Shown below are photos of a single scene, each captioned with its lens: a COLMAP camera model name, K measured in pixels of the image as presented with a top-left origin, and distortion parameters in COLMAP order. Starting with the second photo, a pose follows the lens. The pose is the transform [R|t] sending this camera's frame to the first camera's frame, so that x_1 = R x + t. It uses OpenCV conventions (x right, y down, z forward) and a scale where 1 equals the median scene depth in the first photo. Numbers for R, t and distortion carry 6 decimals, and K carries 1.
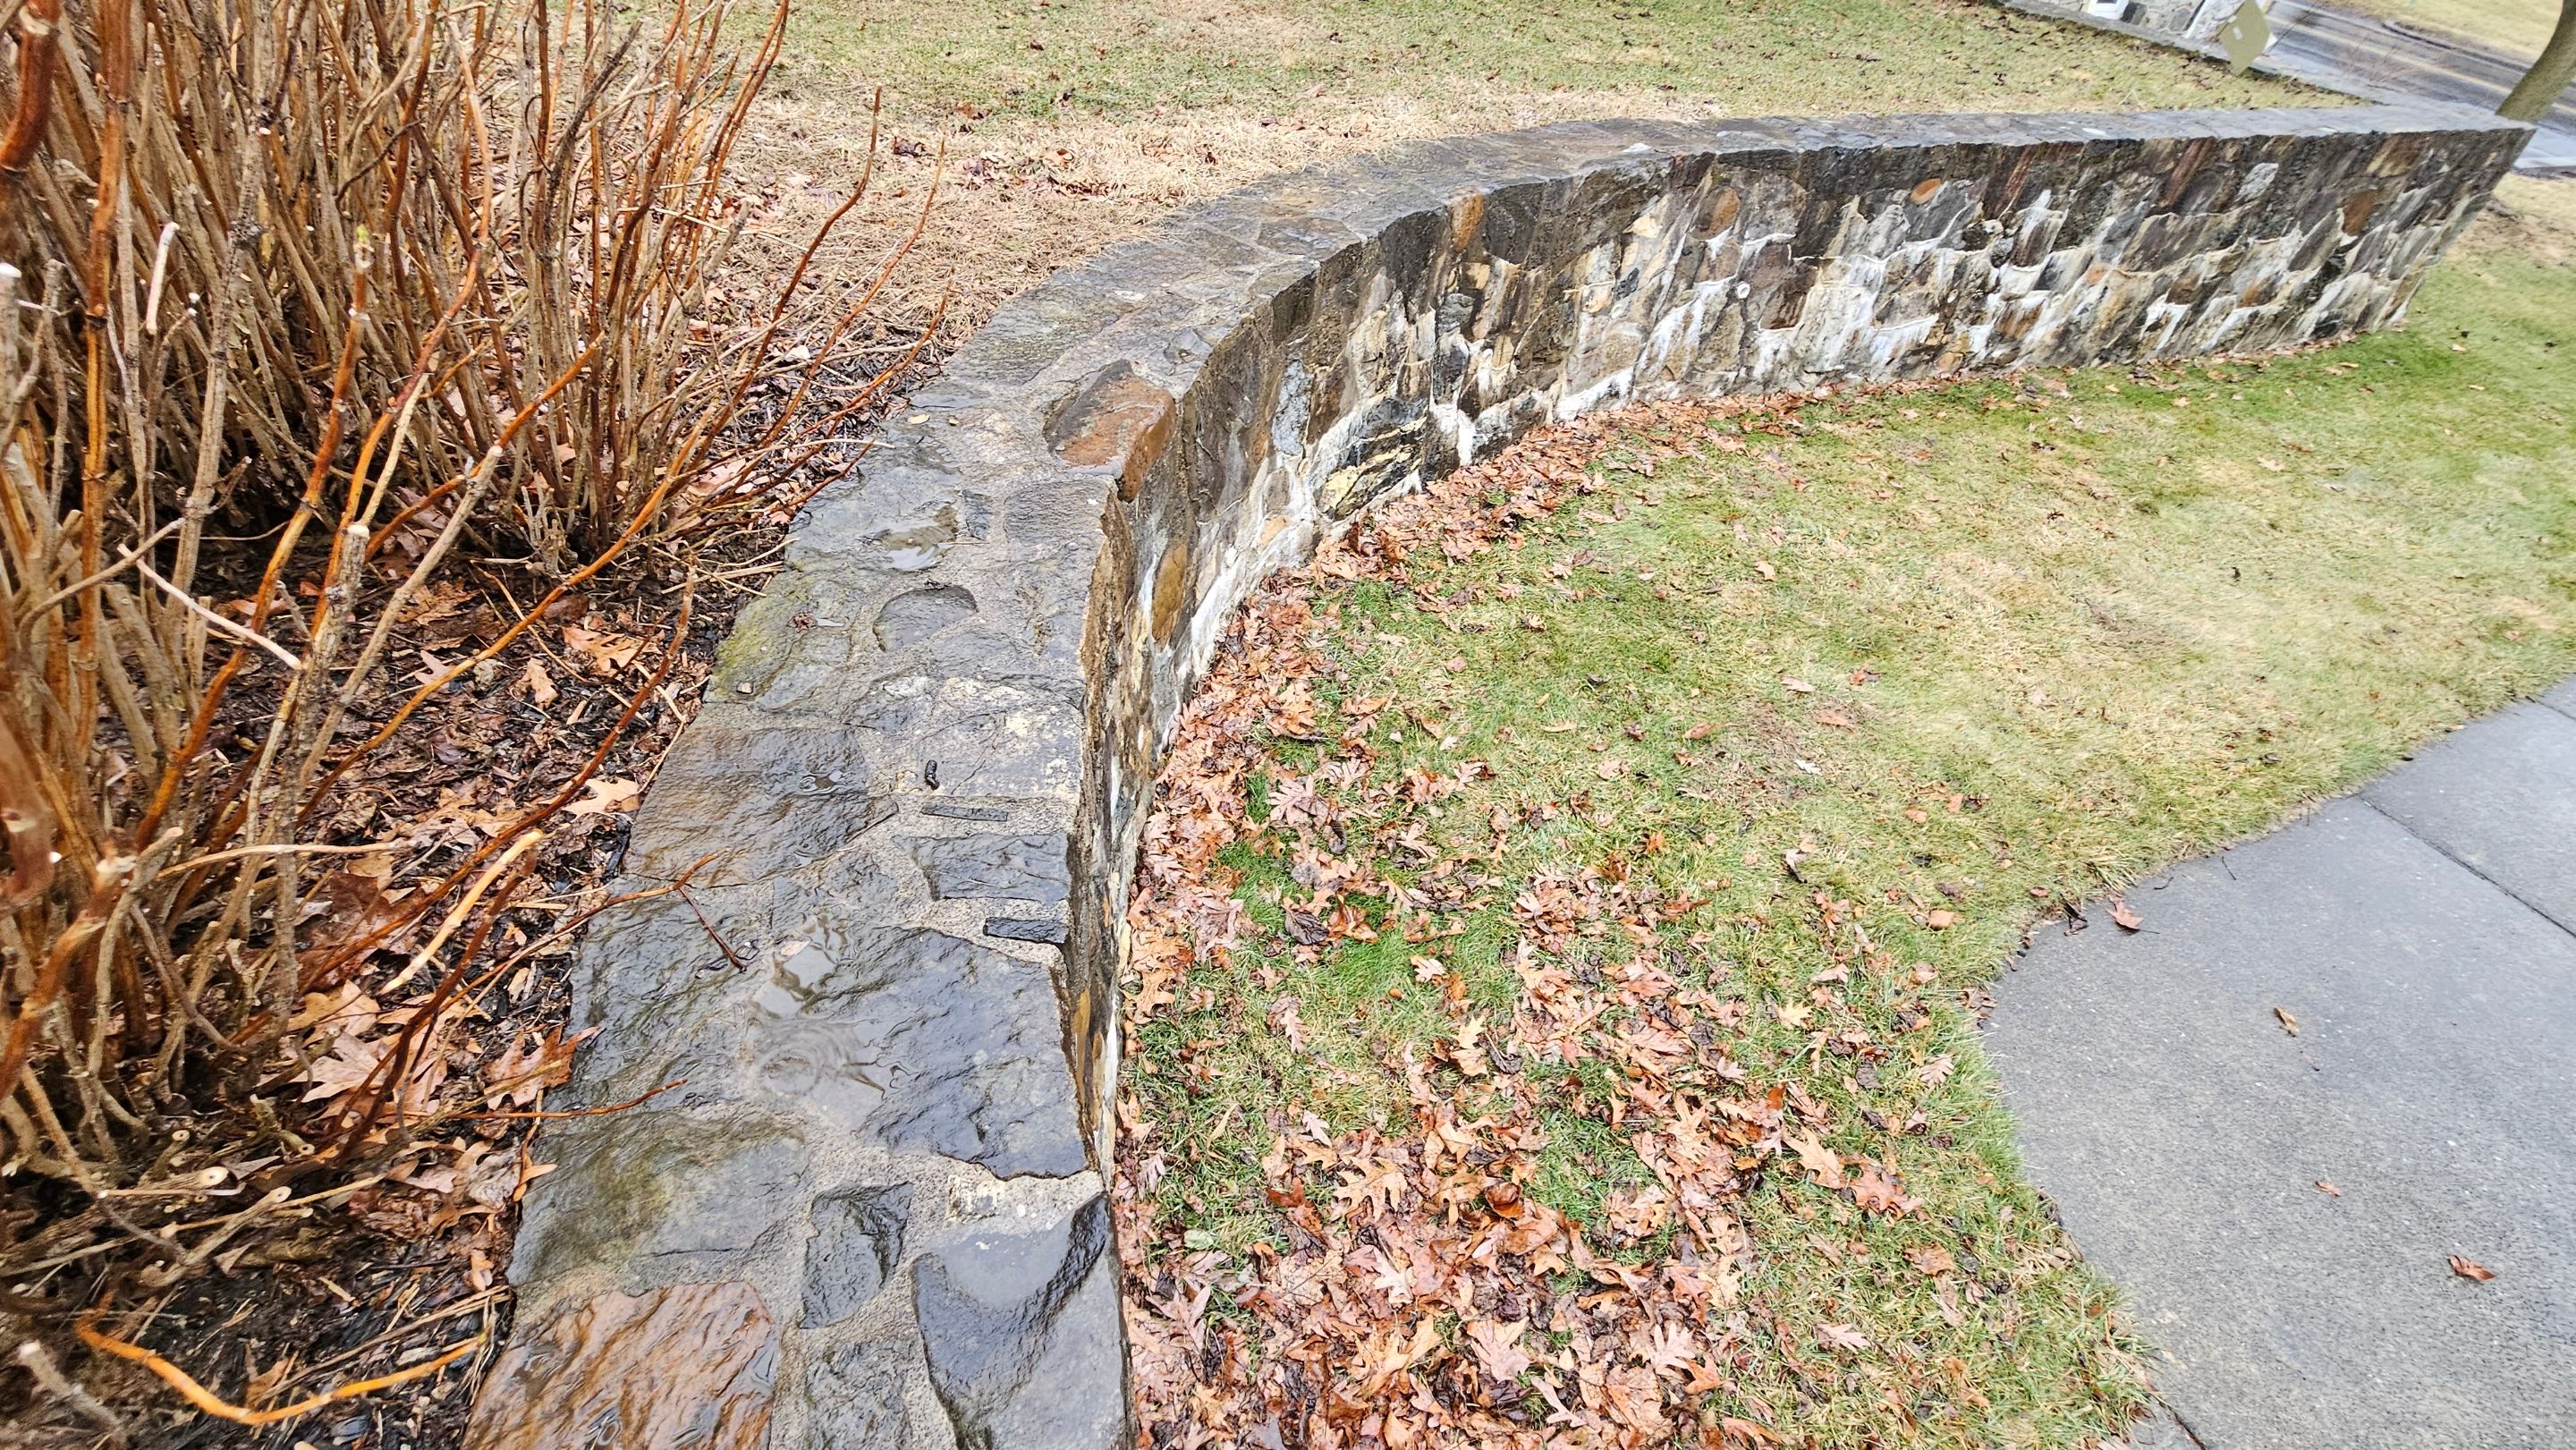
lens RADIAL K [[1059.0, 0, 1278.8], [0, 1059.0, 729.5], [0, 0, 1]] dist [0.000342, -0.001235]
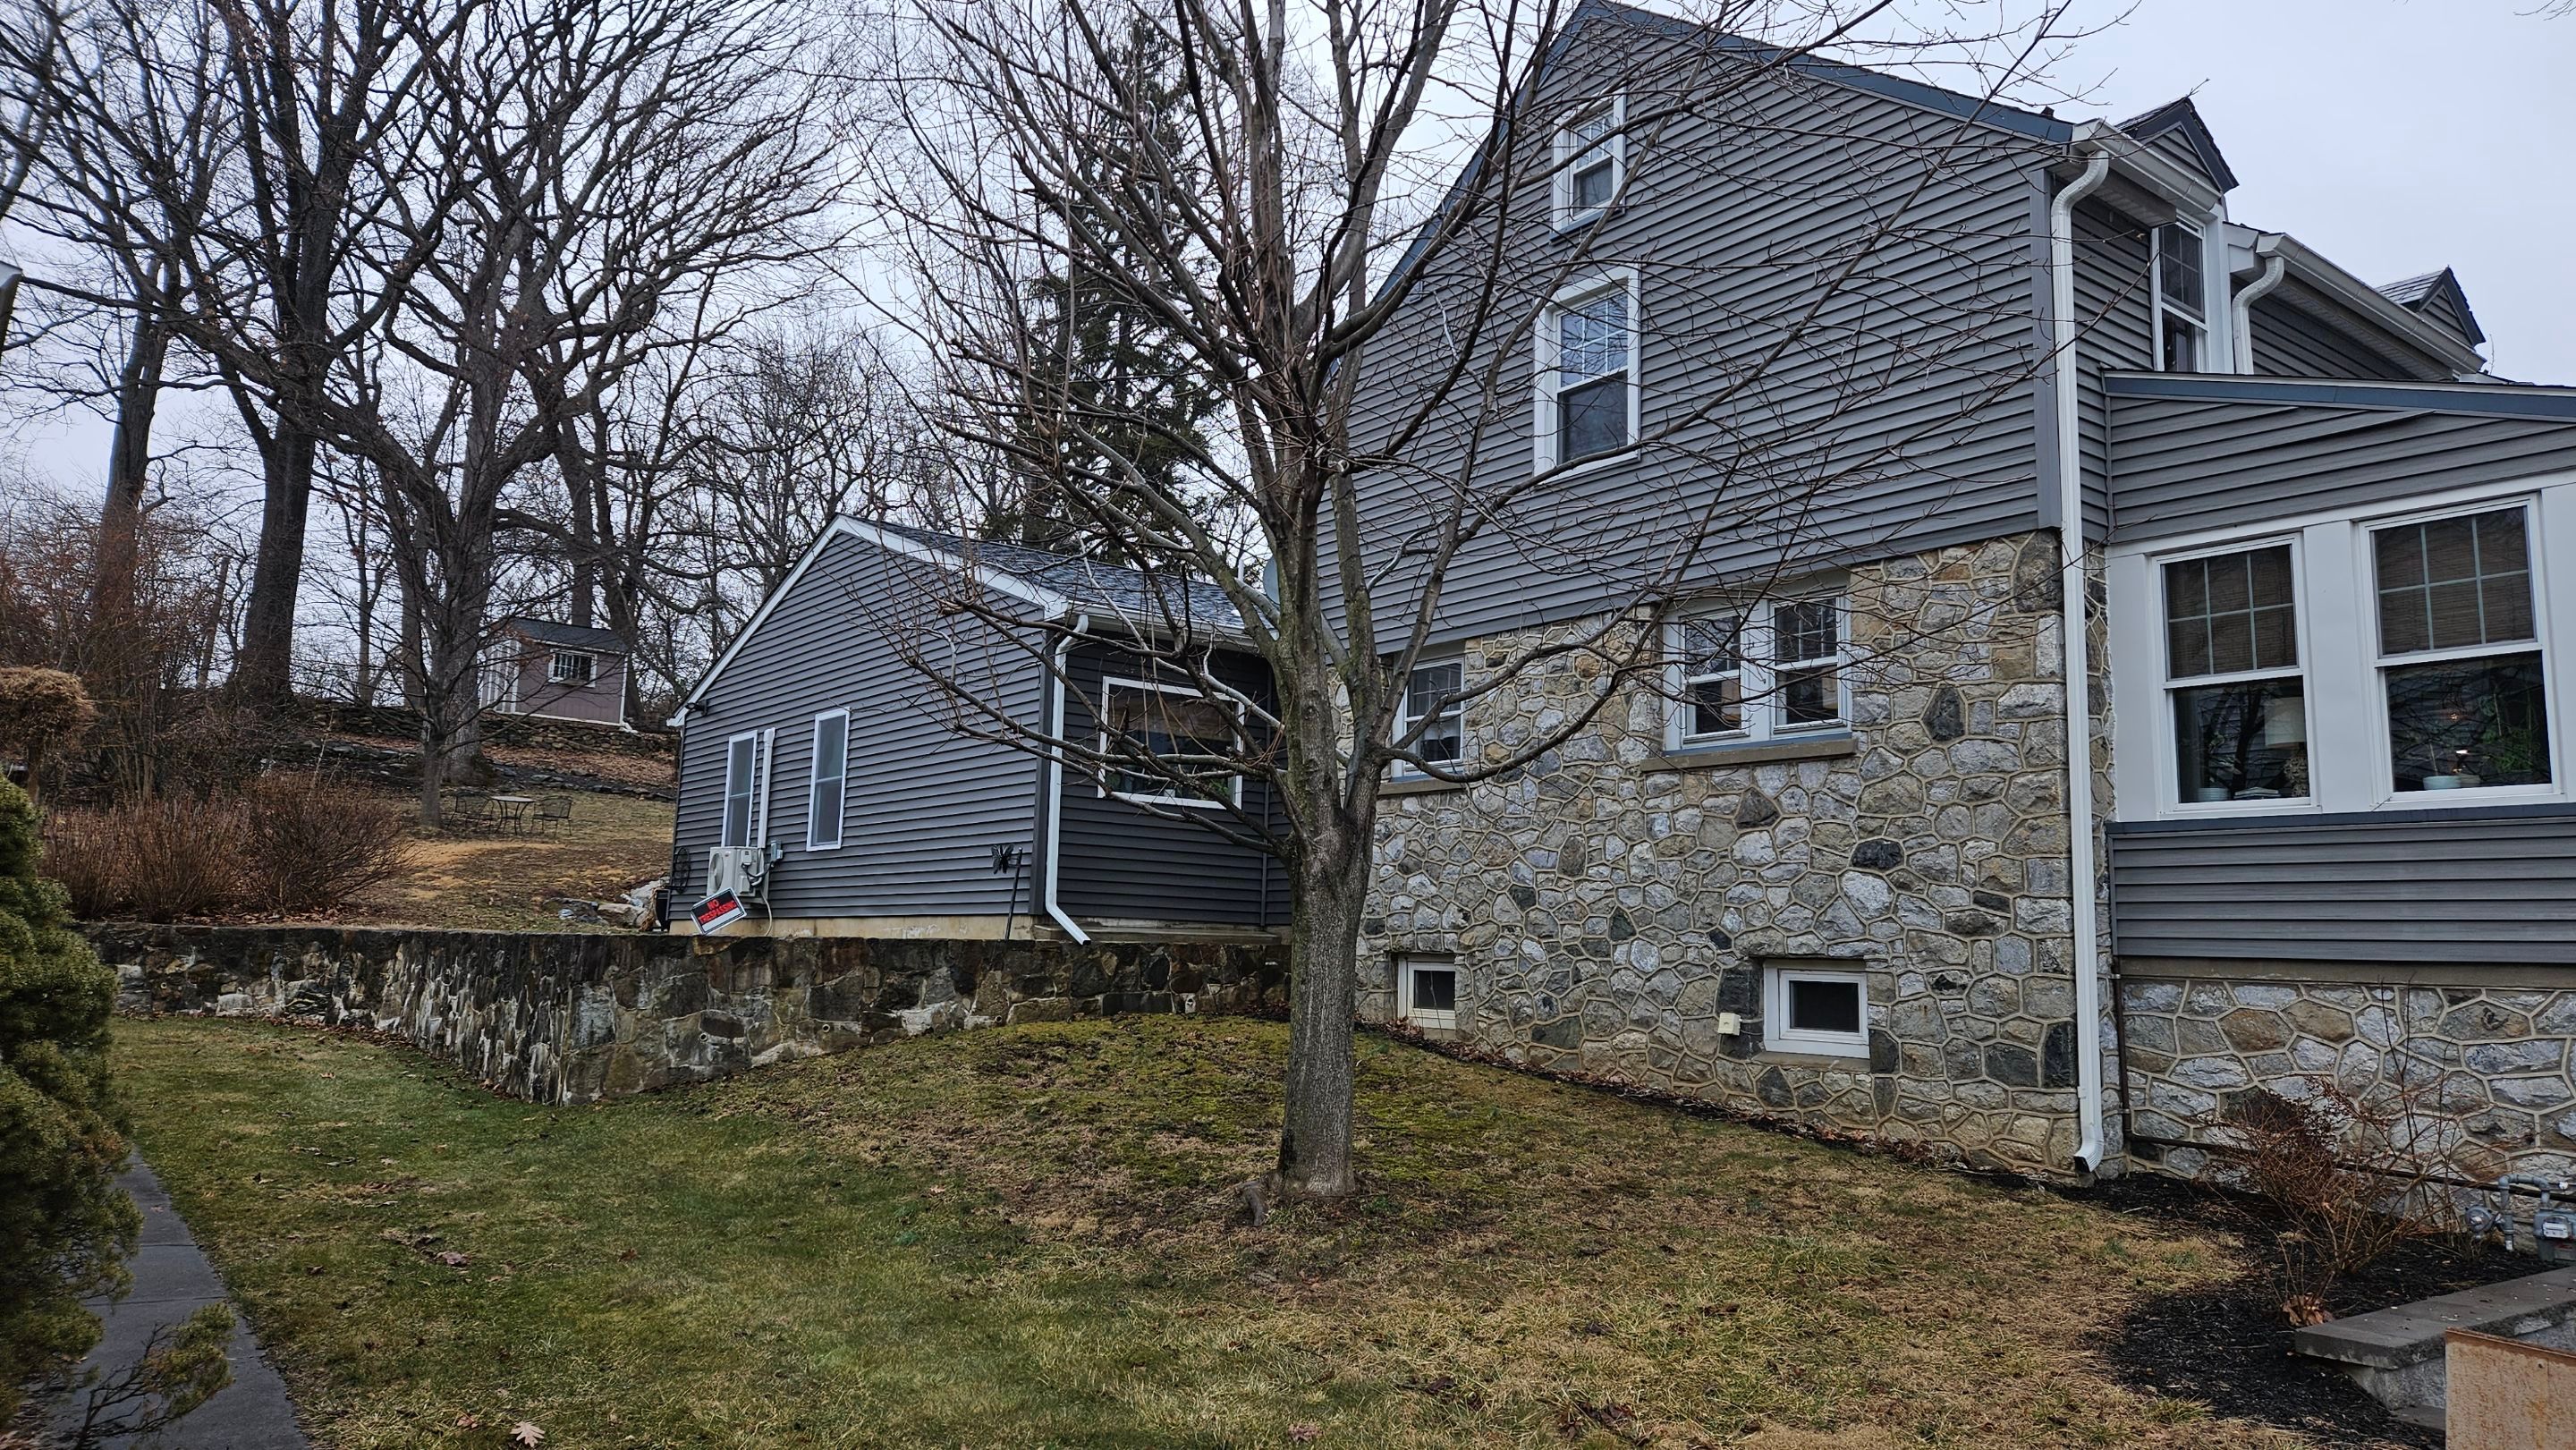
lens RADIAL K [[1702.3, 0, 1294.3], [0, 1702.3, 704.5], [0, 0, 1]] dist [0.090329, -0.075132]
pose [[0.226799, -0.217374, -0.949374, 5.086226], [-0.668609, 0.674040, -0.314058, -1.034783], [0.708184, 0.705987, 0.007534, 2.117973]]
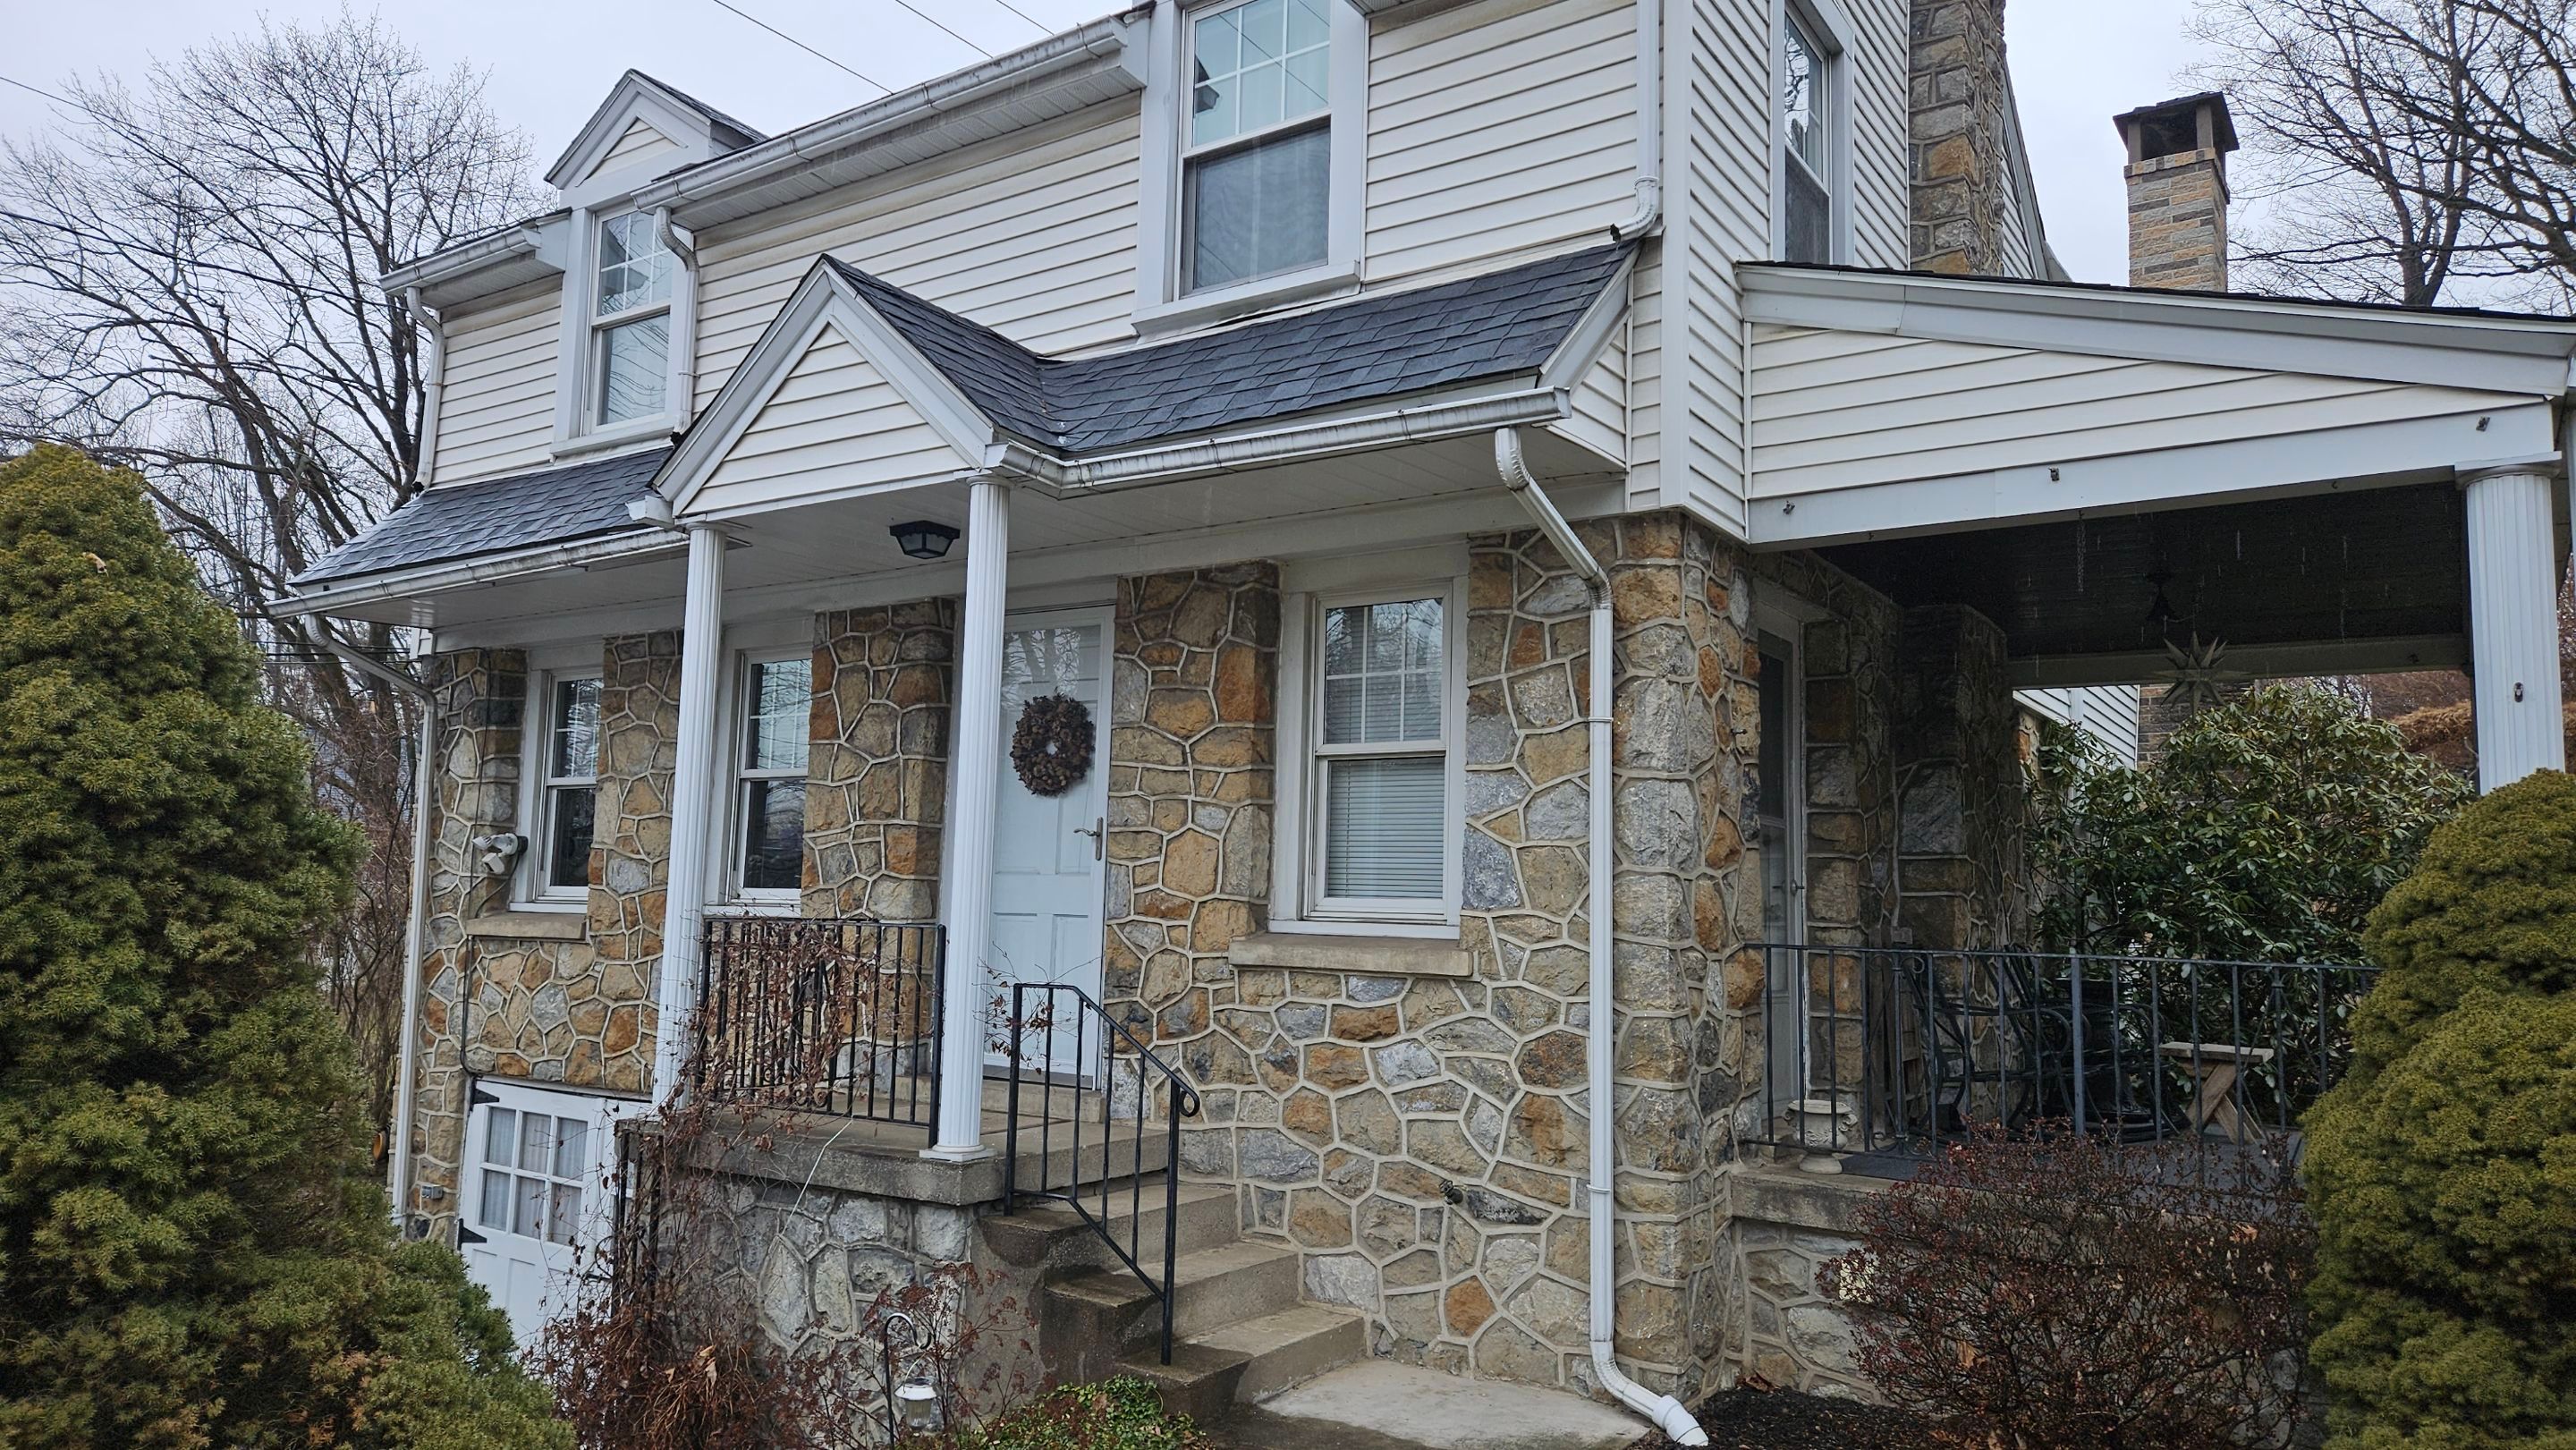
lens RADIAL K [[1702.3, 0, 1239.8], [0, 1702.3, 745.0], [0, 0, 1]] dist [0.090329, -0.075132]
pose [[-0.861209, -0.154521, -0.484193, 5.280861], [-0.409689, 0.774853, 0.481412, -1.010388], [0.300790, 0.612965, -0.730616, 2.111282]]
